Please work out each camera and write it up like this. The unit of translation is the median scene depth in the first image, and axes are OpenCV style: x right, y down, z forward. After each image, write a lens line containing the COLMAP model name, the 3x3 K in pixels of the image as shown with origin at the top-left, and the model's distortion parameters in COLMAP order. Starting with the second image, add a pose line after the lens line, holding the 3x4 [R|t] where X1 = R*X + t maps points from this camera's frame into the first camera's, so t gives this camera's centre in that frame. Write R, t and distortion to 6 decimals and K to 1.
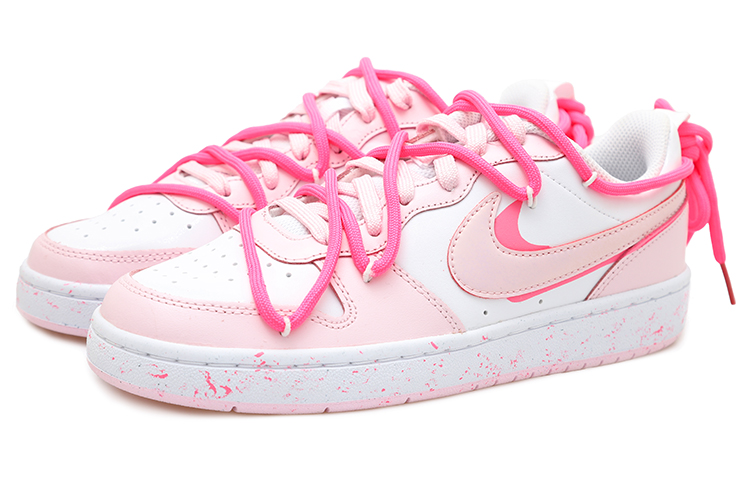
lens RADIAL K [[1308.2, 0, 374.8], [0, 1308.2, 241.0], [0, 0, 1]] dist [0.038435, 0.000000]
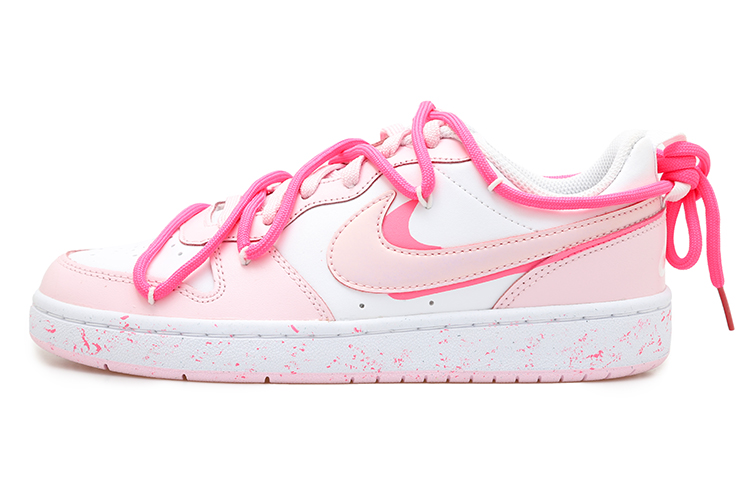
lens RADIAL K [[1440.6, 0, 375.3], [0, 1440.6, 238.9], [0, 0, 1]] dist [0.058231, 0.000000]
pose [[0.892324, 0.039750, -0.449642, 0.590233], [-0.088918, 0.992077, -0.088756, 0.101018], [0.442551, 0.119181, 0.888788, 0.005039]]
